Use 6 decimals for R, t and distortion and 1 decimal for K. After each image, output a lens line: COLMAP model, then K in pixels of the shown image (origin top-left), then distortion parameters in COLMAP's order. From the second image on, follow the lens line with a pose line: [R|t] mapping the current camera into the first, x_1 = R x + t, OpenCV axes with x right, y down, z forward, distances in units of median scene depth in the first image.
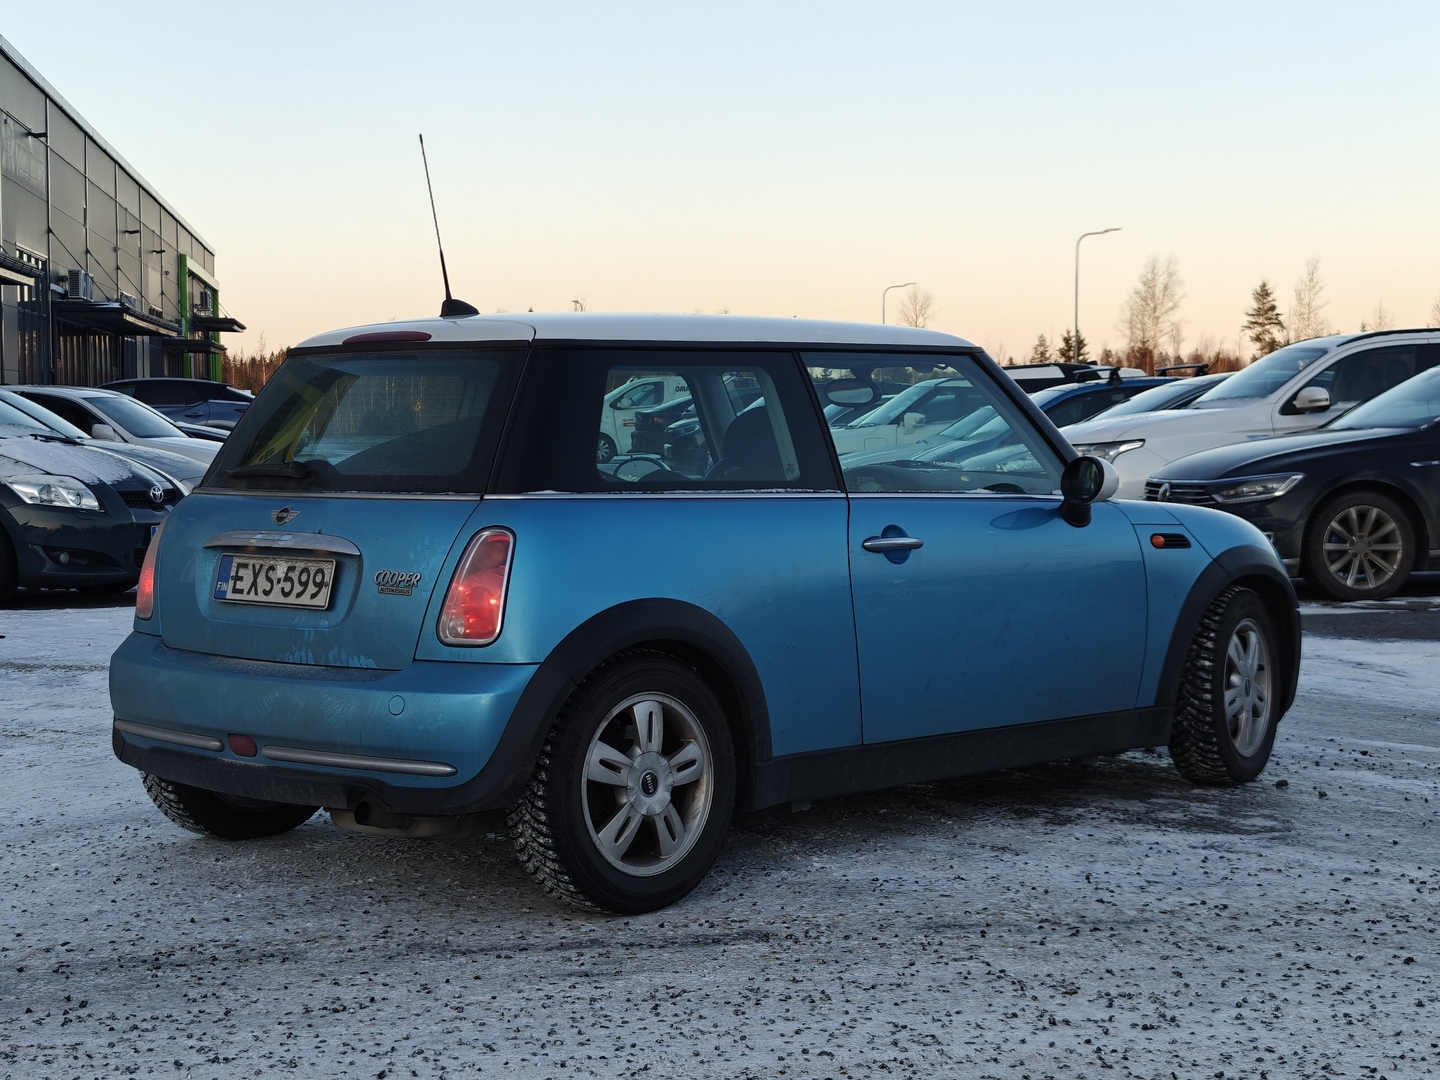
lens RADIAL K [[2553.7, 0, 720.1], [0, 2553.7, 544.0], [0, 0, 1]] dist [0.034957, 0.000000]
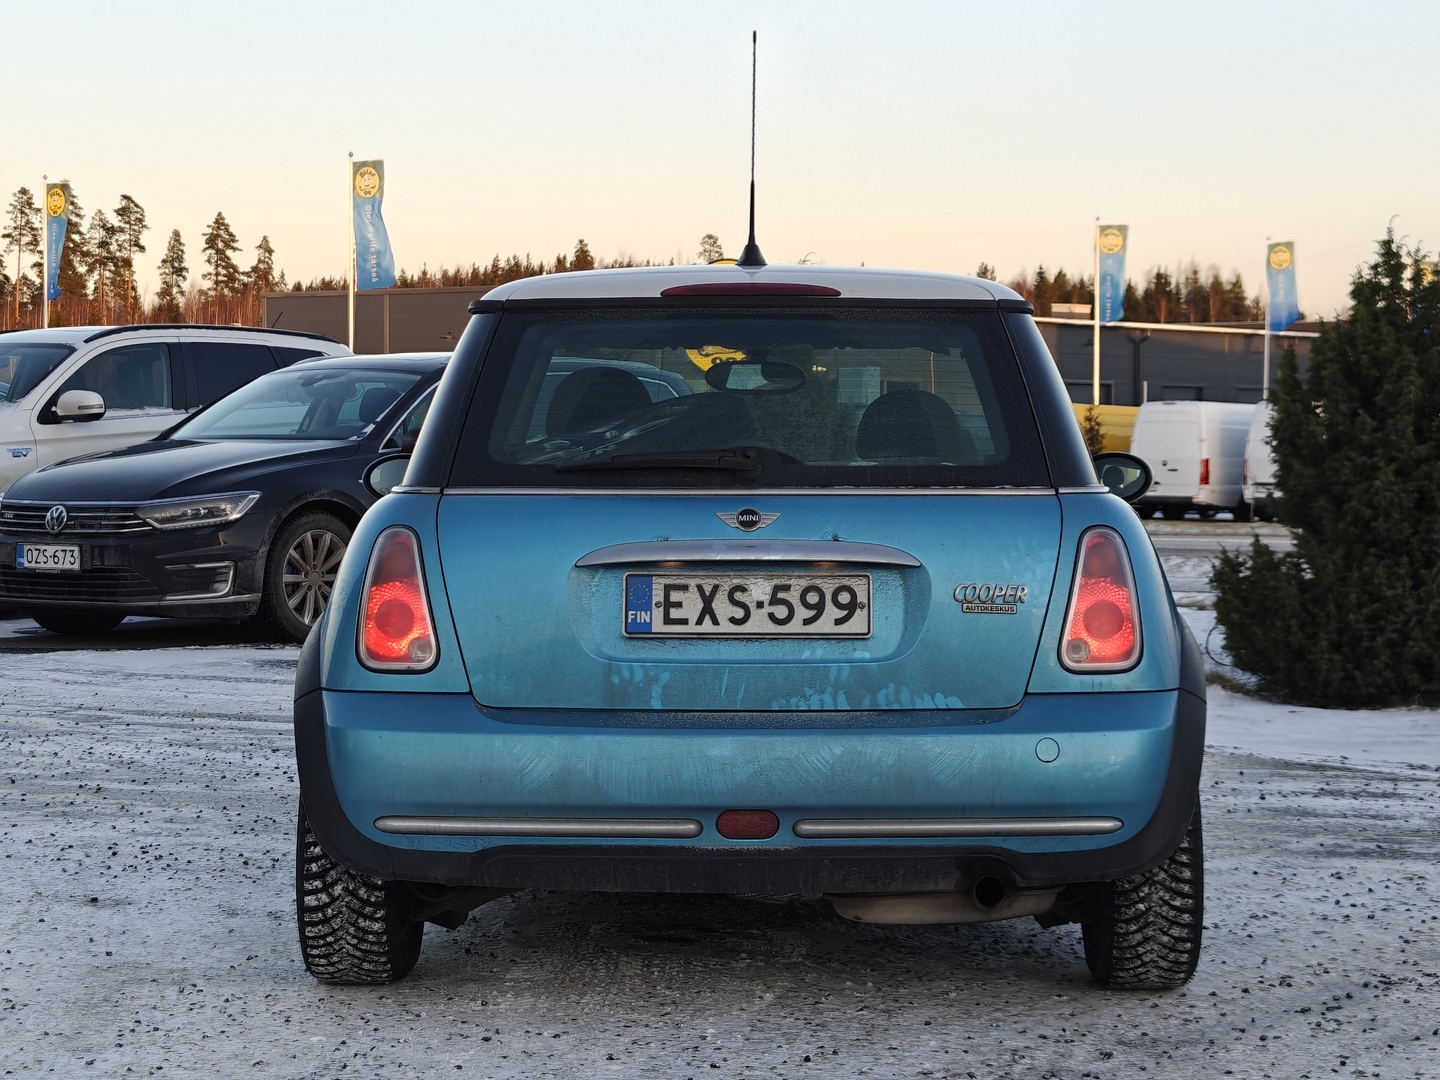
lens RADIAL K [[3109.7, 0, 723.5], [0, 3109.7, 530.6], [0, 0, 1]] dist [0.200801, 0.000000]
pose [[0.732224, -0.011849, 0.680961, -0.806984], [0.027097, 0.999564, -0.011744, 0.002934], [-0.680525, 0.027051, 0.732225, 0.327413]]
